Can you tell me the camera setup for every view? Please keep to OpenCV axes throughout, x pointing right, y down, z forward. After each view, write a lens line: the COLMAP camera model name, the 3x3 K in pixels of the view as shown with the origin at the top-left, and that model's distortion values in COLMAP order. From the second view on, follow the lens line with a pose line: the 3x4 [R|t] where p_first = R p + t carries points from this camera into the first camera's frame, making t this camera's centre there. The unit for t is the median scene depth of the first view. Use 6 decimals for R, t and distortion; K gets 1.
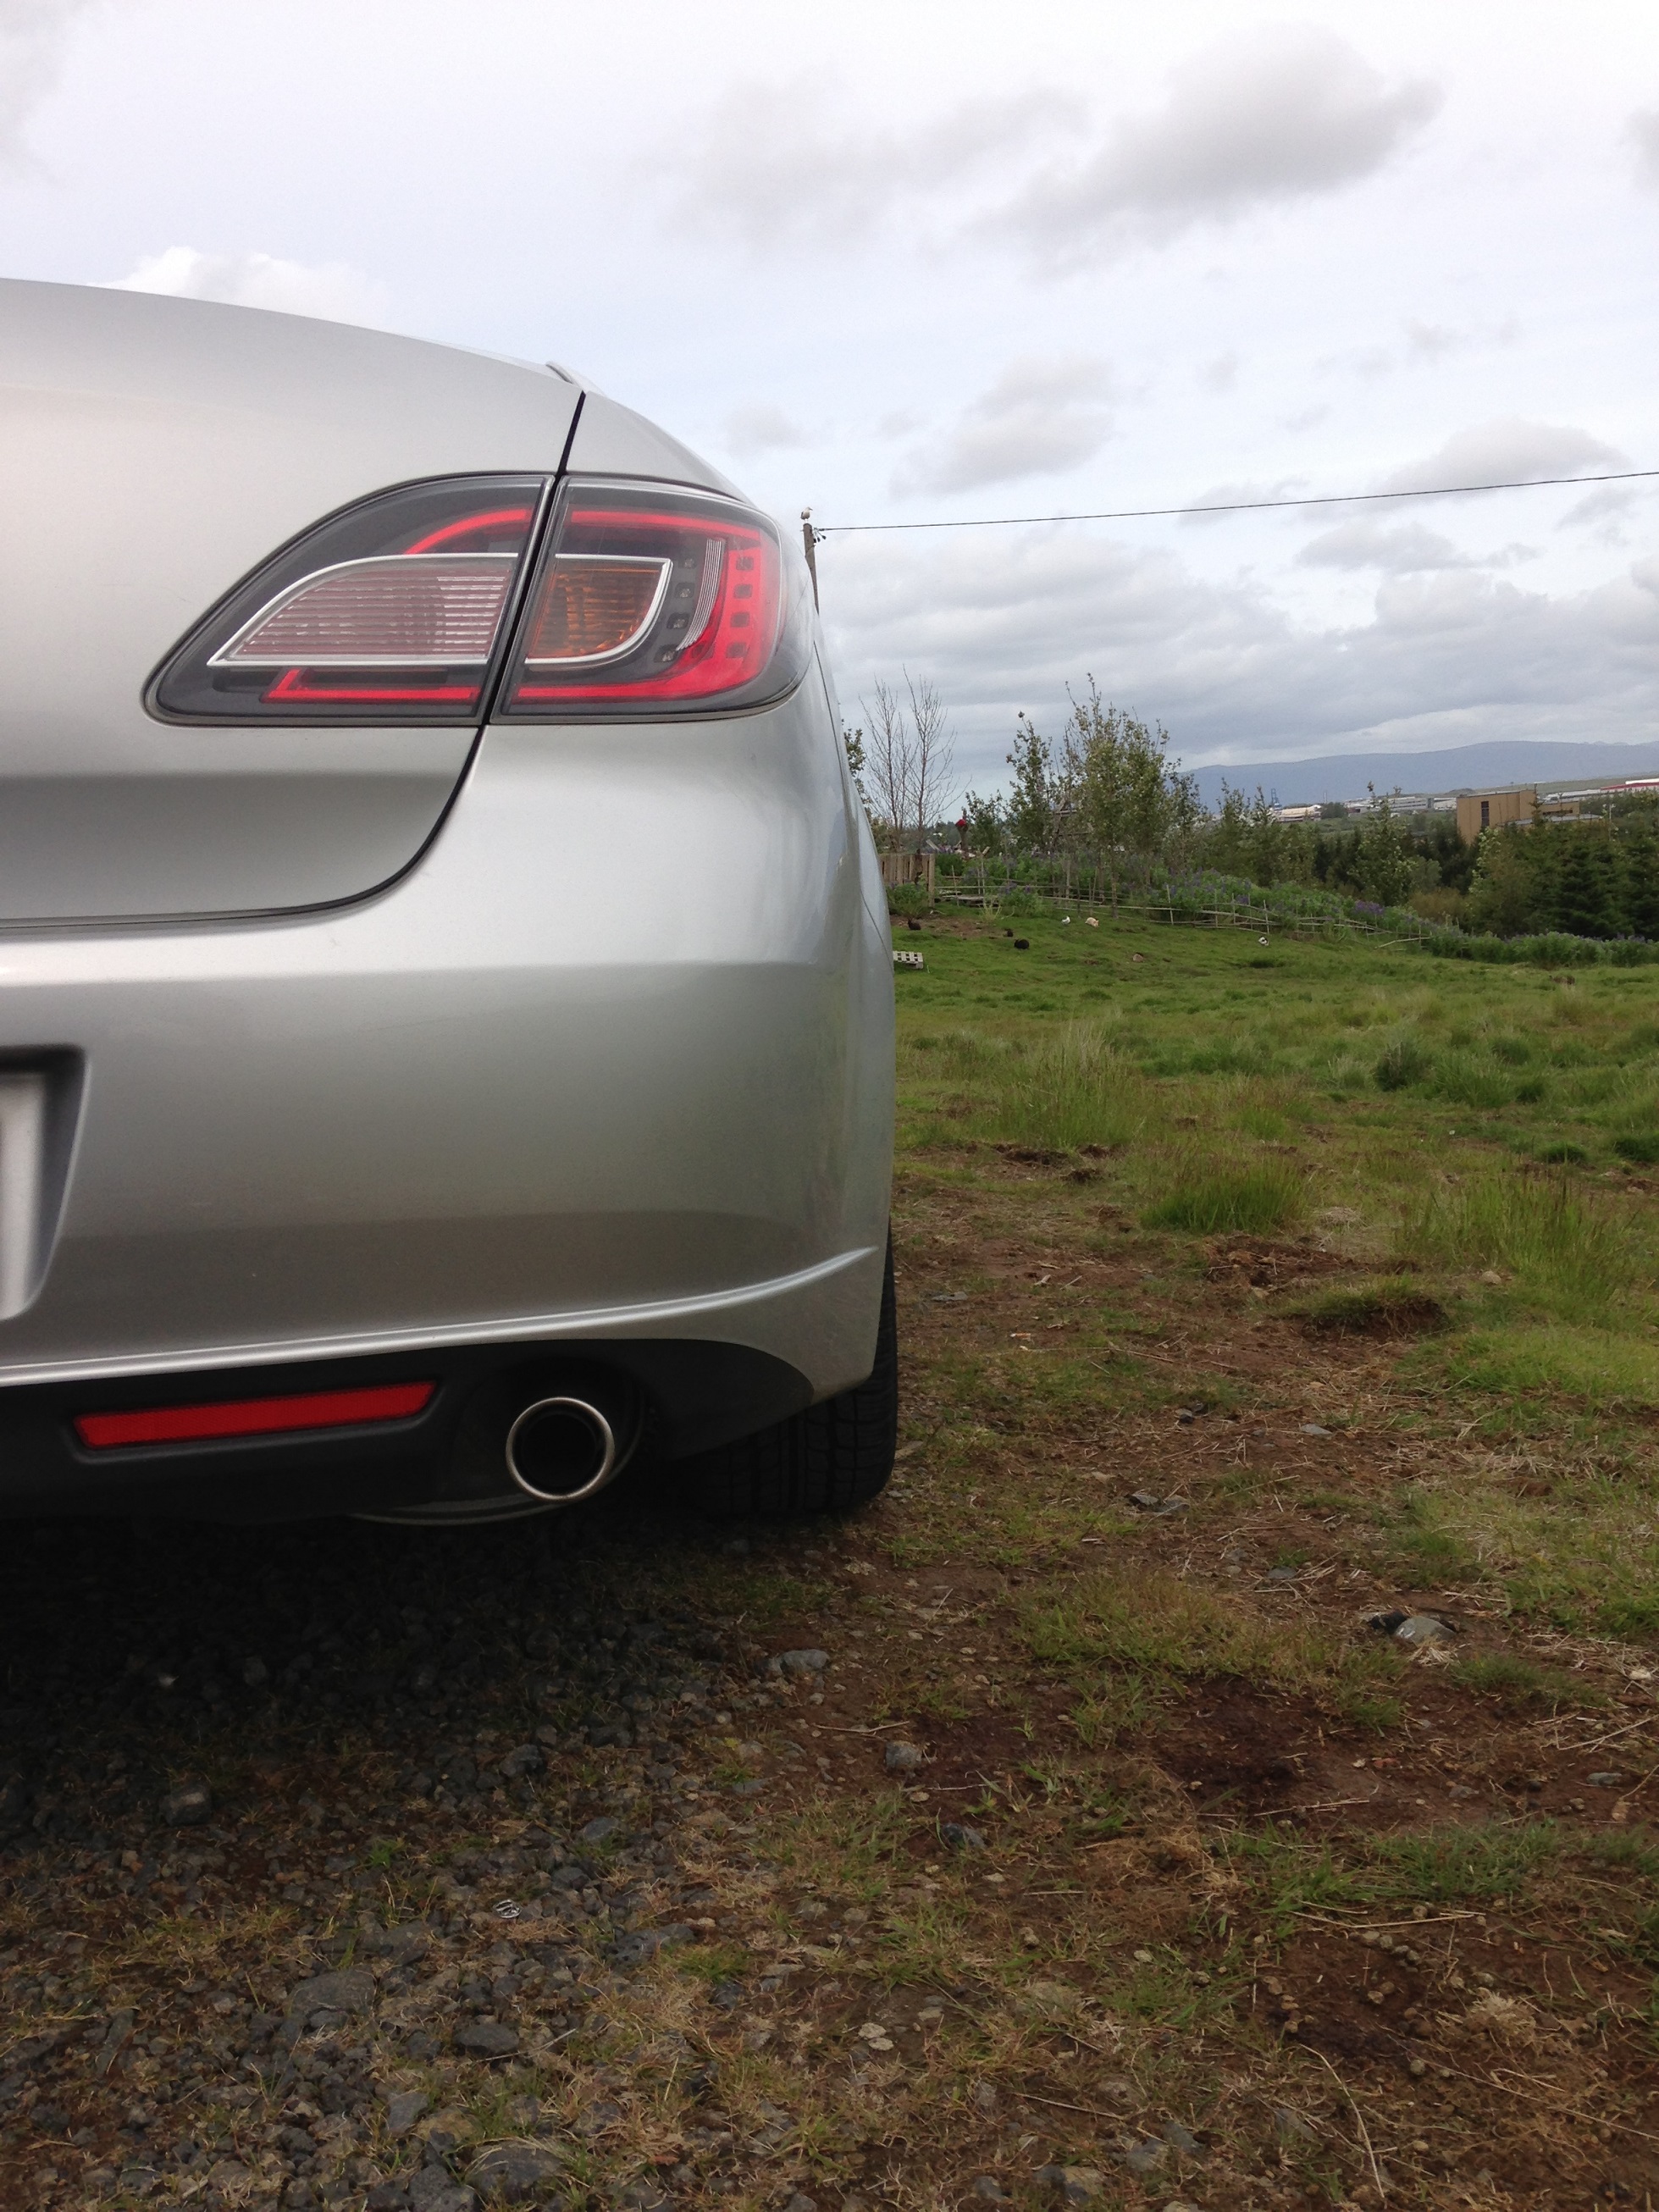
lens RADIAL K [[2065.3, 0, 871.4], [0, 2065.3, 1098.7], [0, 0, 1]] dist [0.172018, -0.256512]
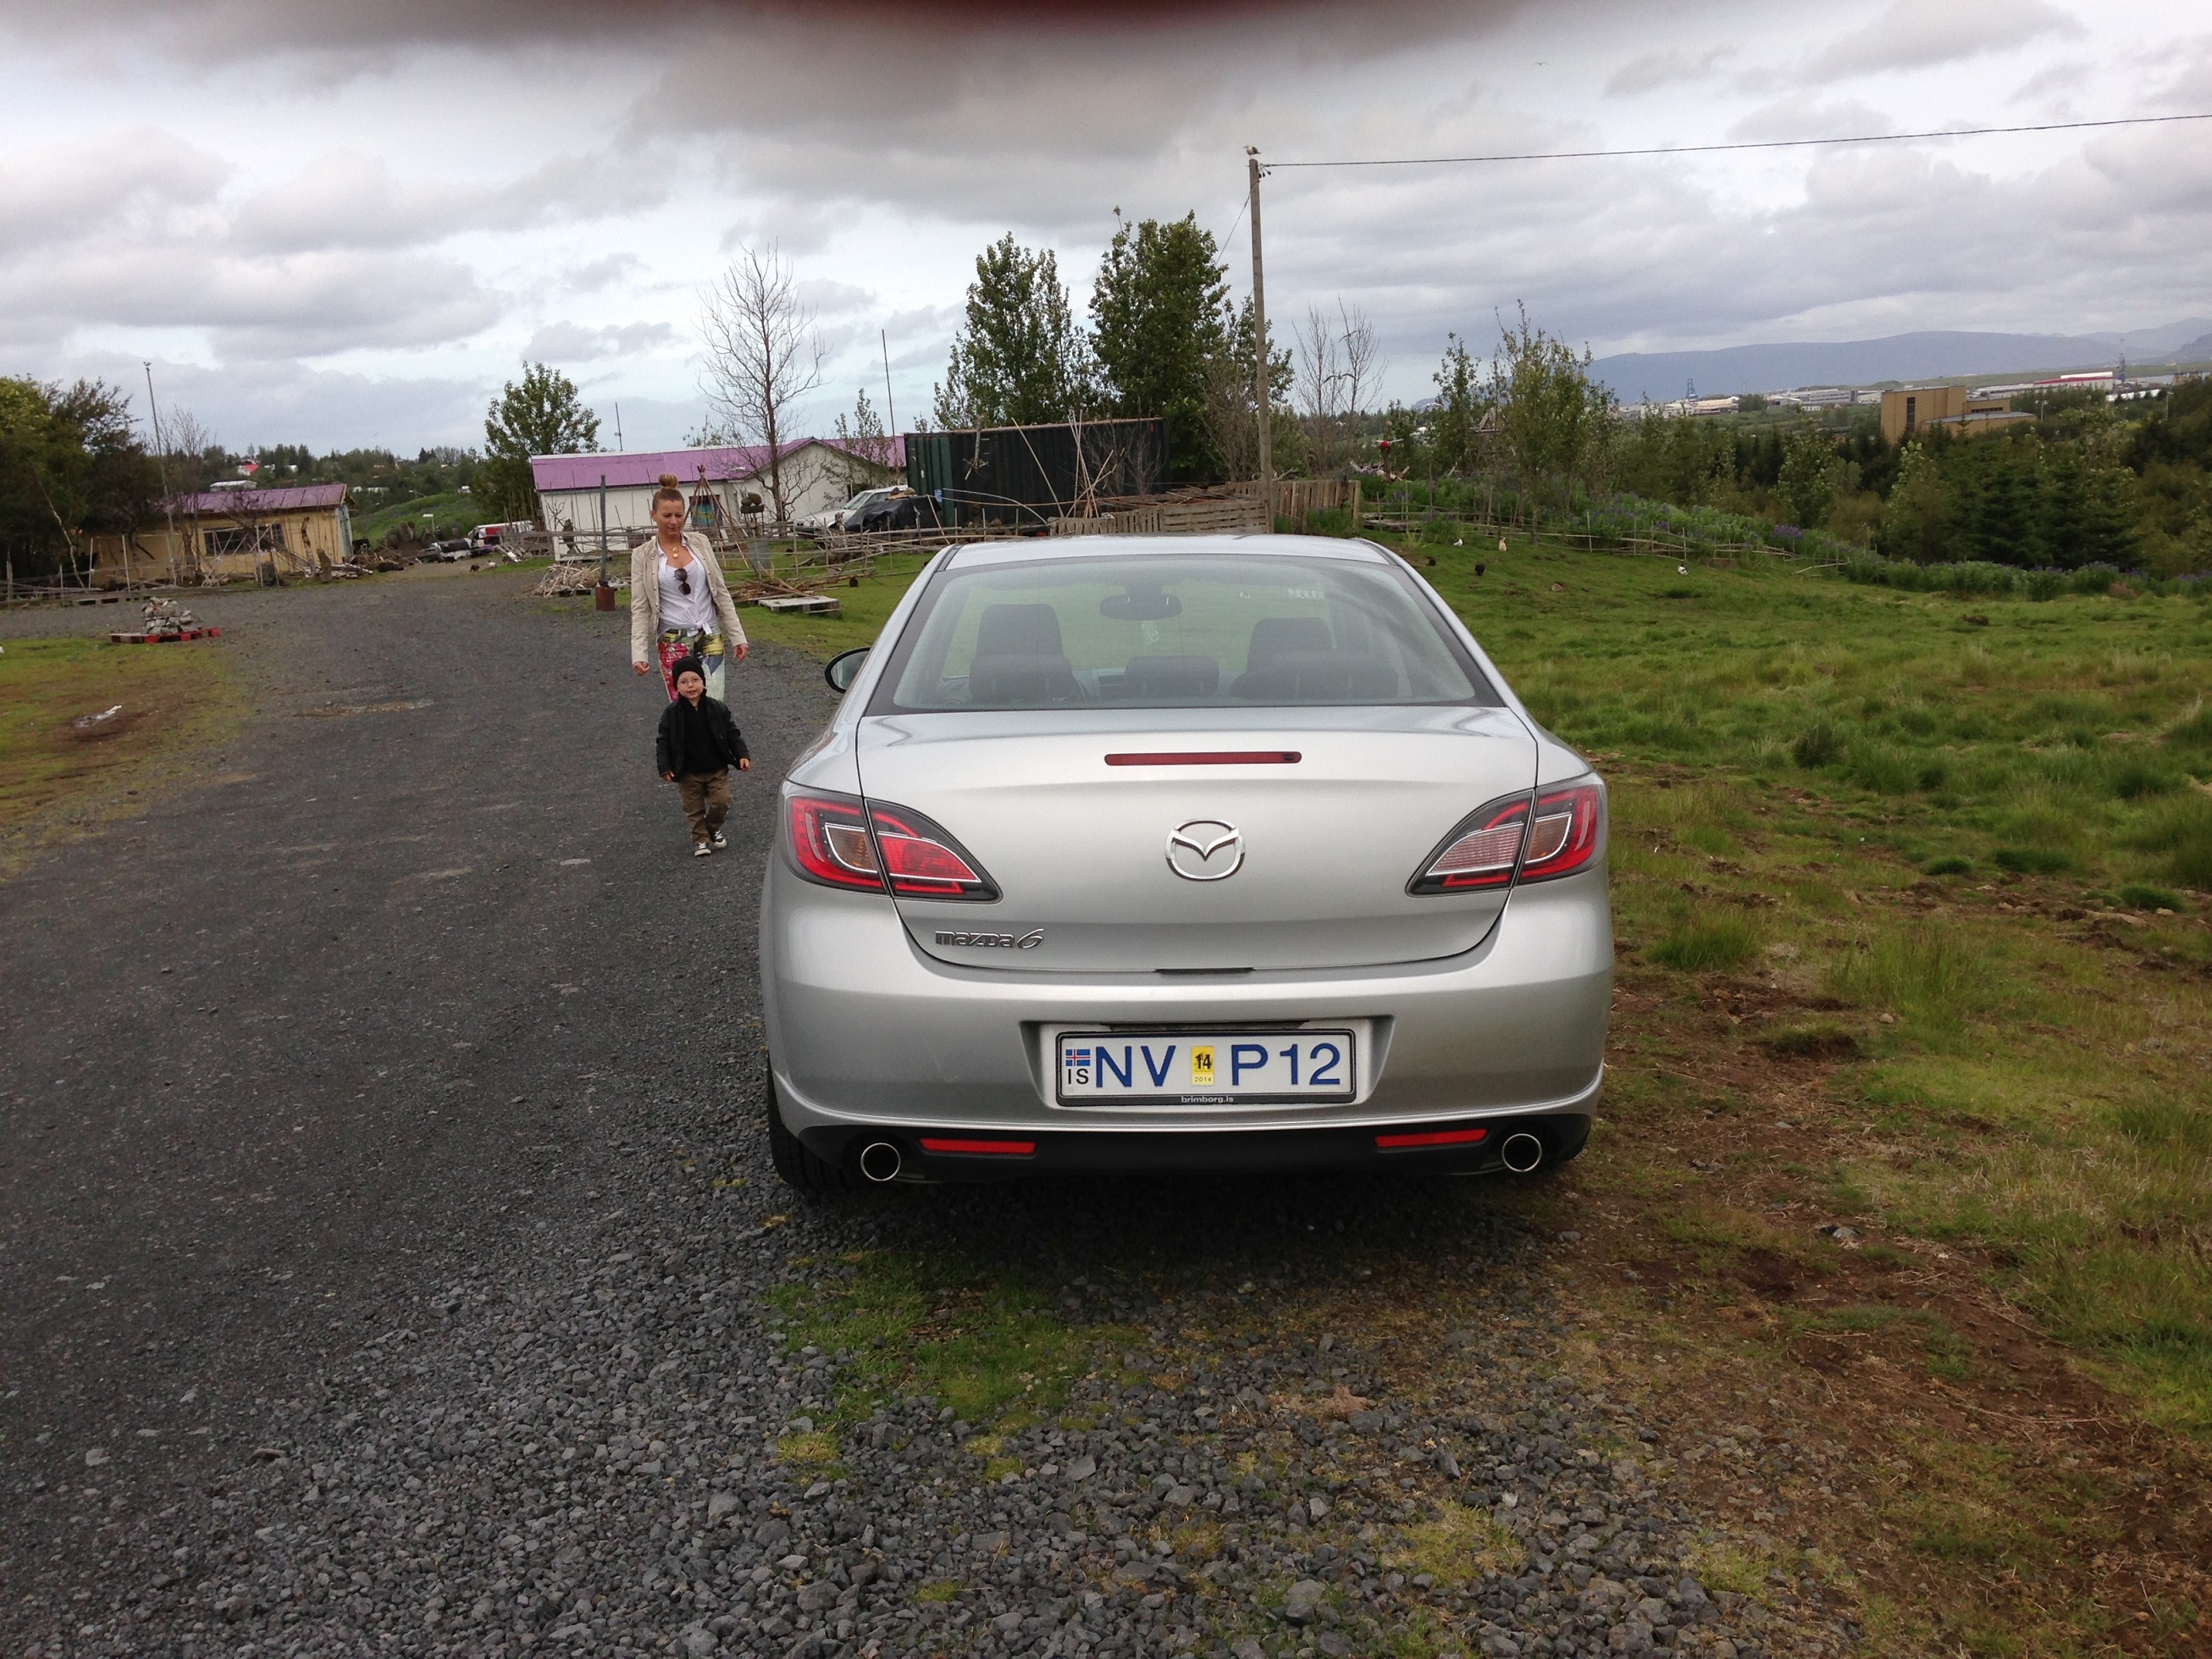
lens RADIAL K [[2282.9, 0, 1106.0], [0, 2282.9, 829.5], [0, 0, 1]] dist [0.194950, -0.380032]
pose [[0.998823, 0.028913, -0.038953, -0.194537], [-0.025565, 0.996149, 0.083865, -0.160519], [0.041227, -0.082771, 0.995715, -0.645791]]
